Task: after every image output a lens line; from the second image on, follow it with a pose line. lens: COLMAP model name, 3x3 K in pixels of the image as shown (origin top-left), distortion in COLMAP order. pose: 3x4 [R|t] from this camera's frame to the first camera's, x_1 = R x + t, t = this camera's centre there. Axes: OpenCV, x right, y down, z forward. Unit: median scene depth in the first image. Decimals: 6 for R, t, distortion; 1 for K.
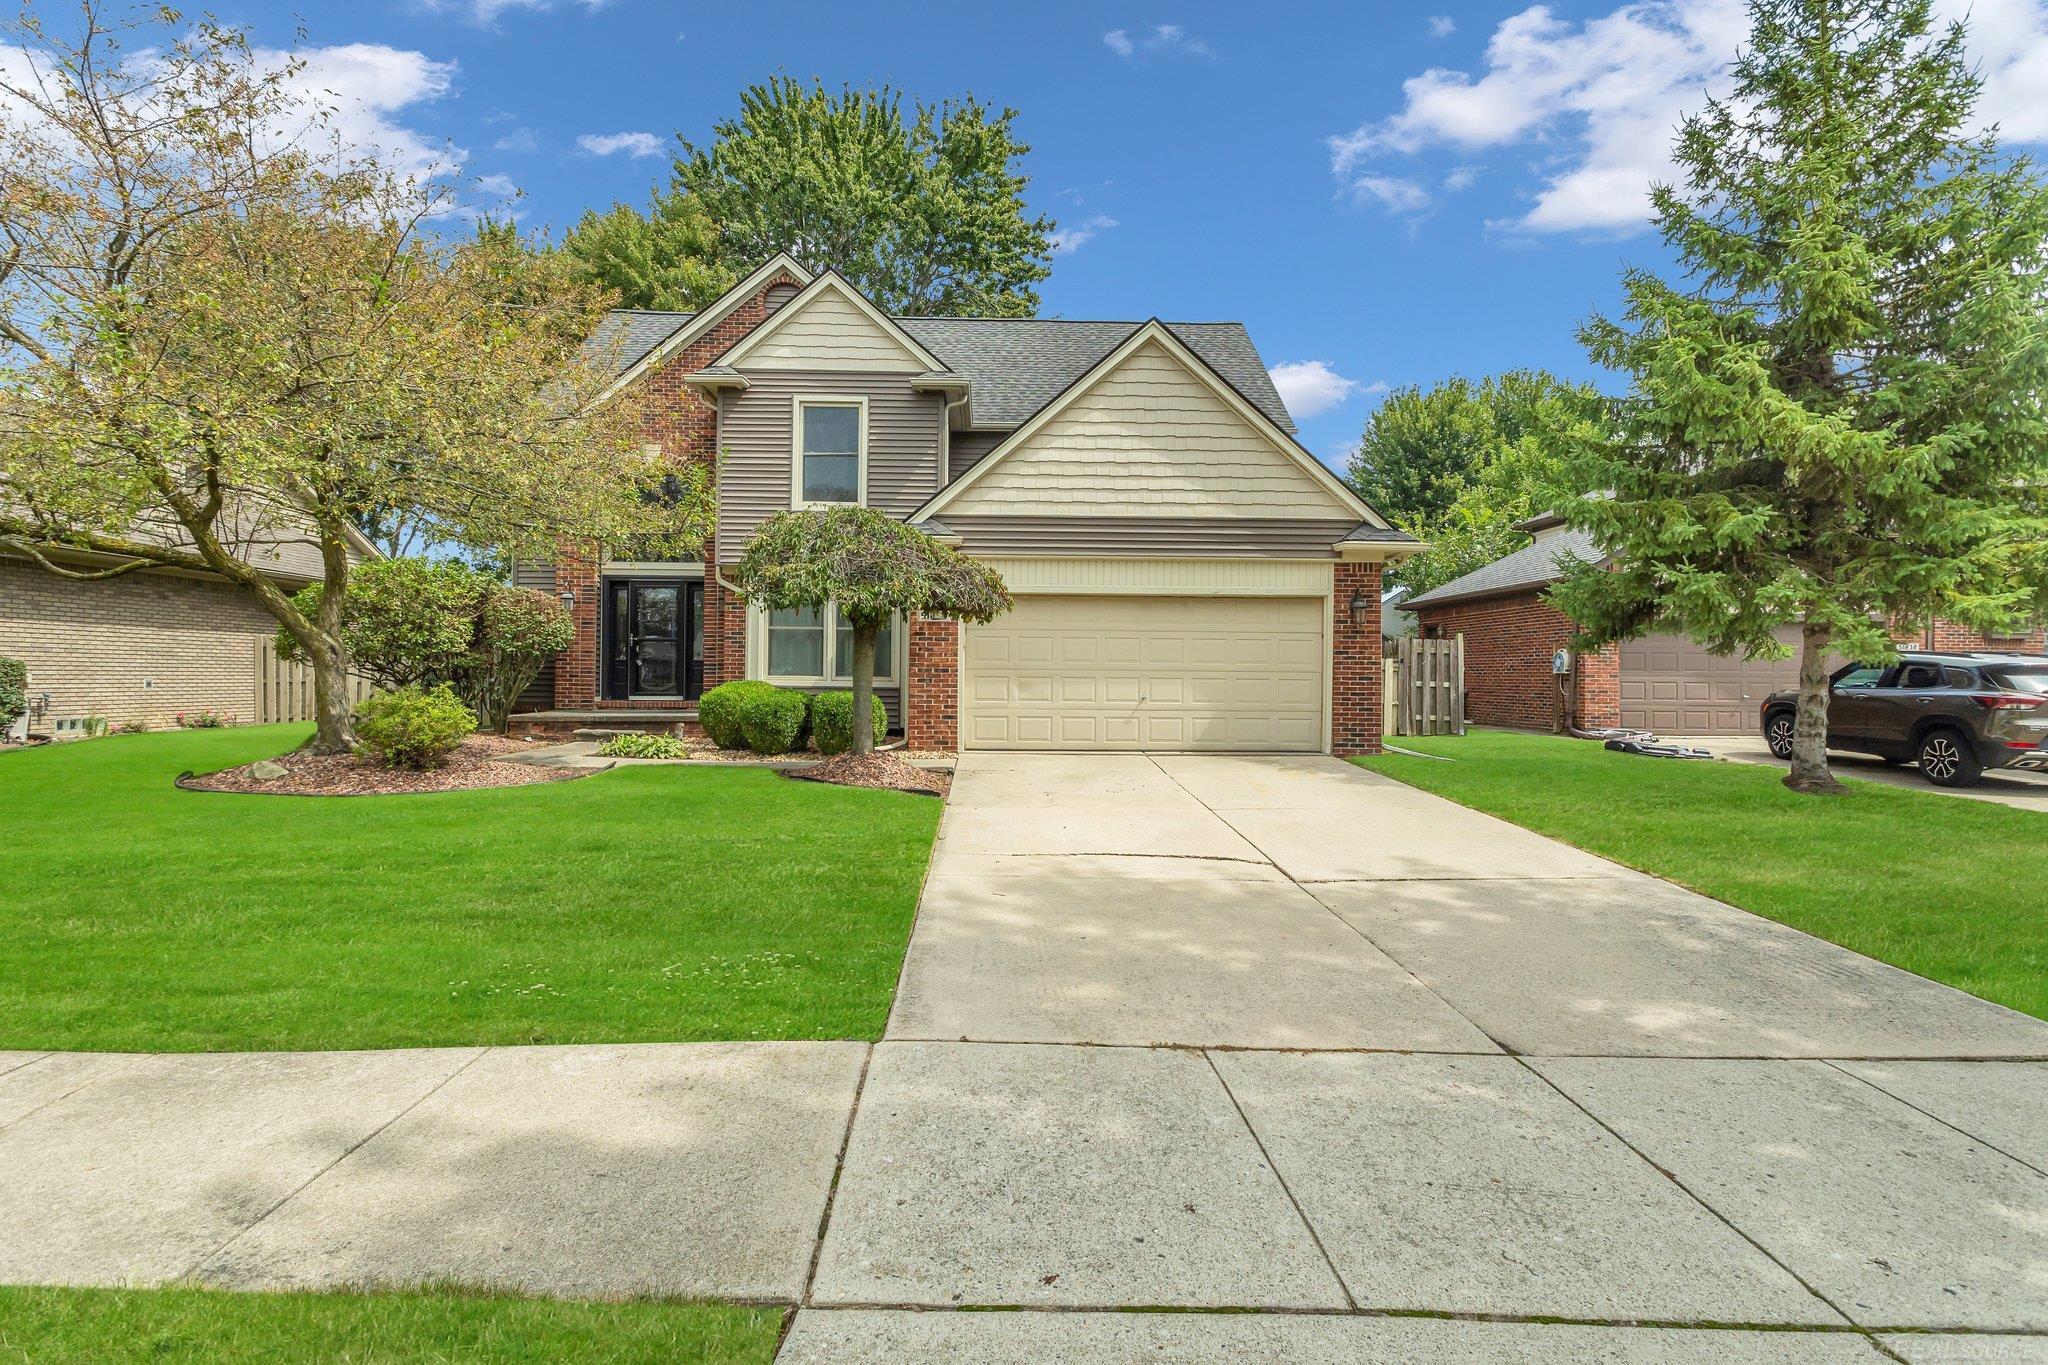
lens RADIAL K [[974.7, 0, 1022.7], [0, 974.7, 661.4], [0, 0, 1]] dist [-0.000799, -0.000397]
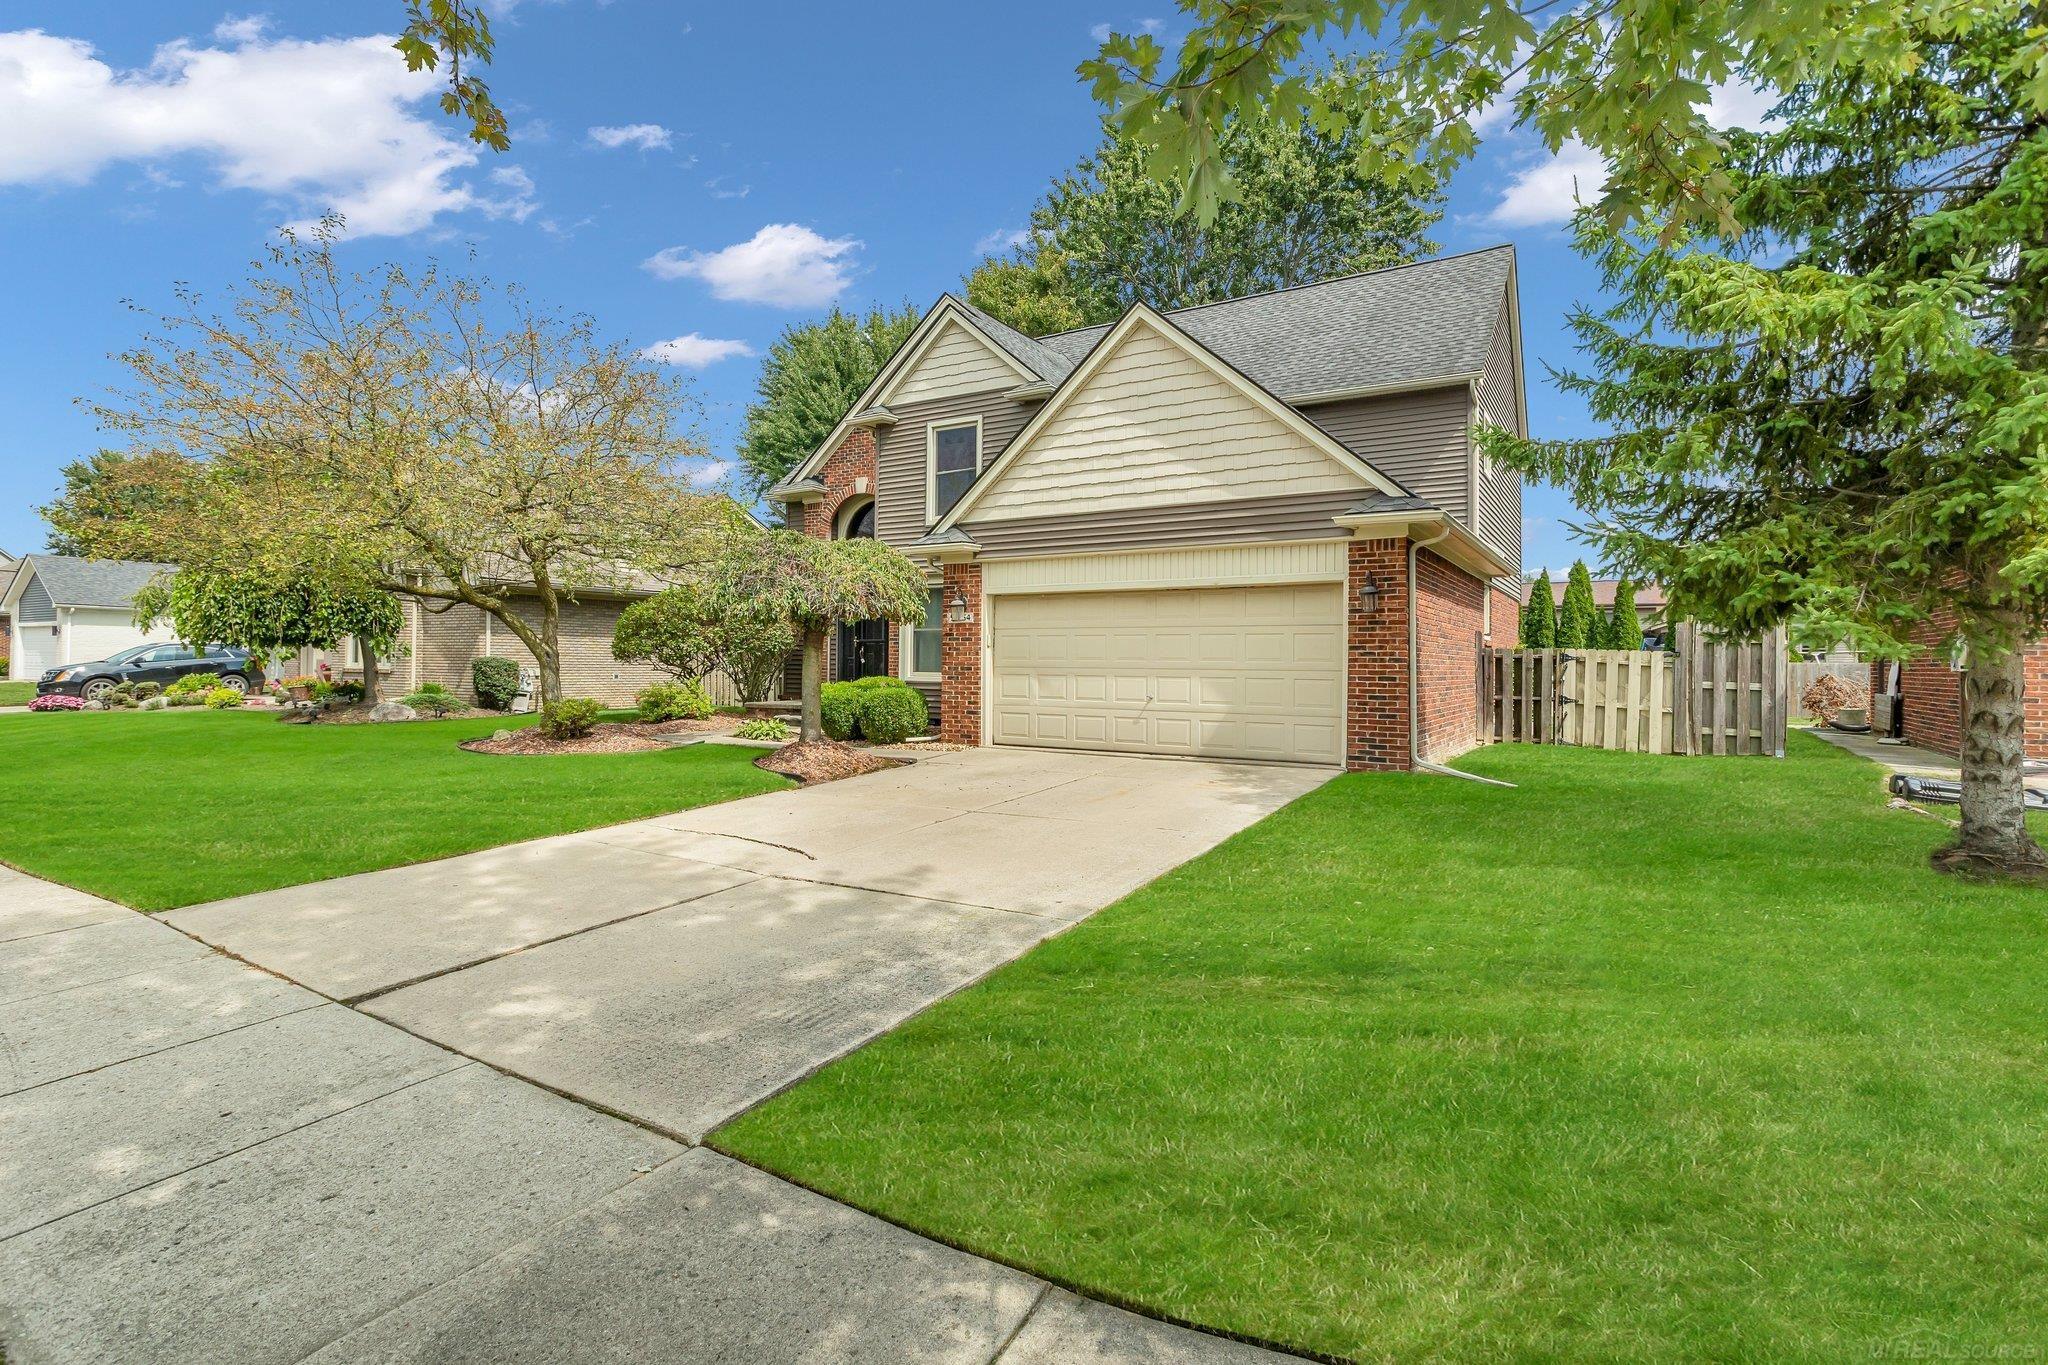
lens RADIAL K [[982.8, 0, 1023.5], [0, 982.8, 644.6], [0, 0, 1]] dist [0.006601, 0.001128]
pose [[0.833952, -0.012266, -0.551700, 0.557995], [0.006868, 0.999906, -0.011849, -0.003461], [0.551794, 0.006093, 0.833958, 0.134197]]
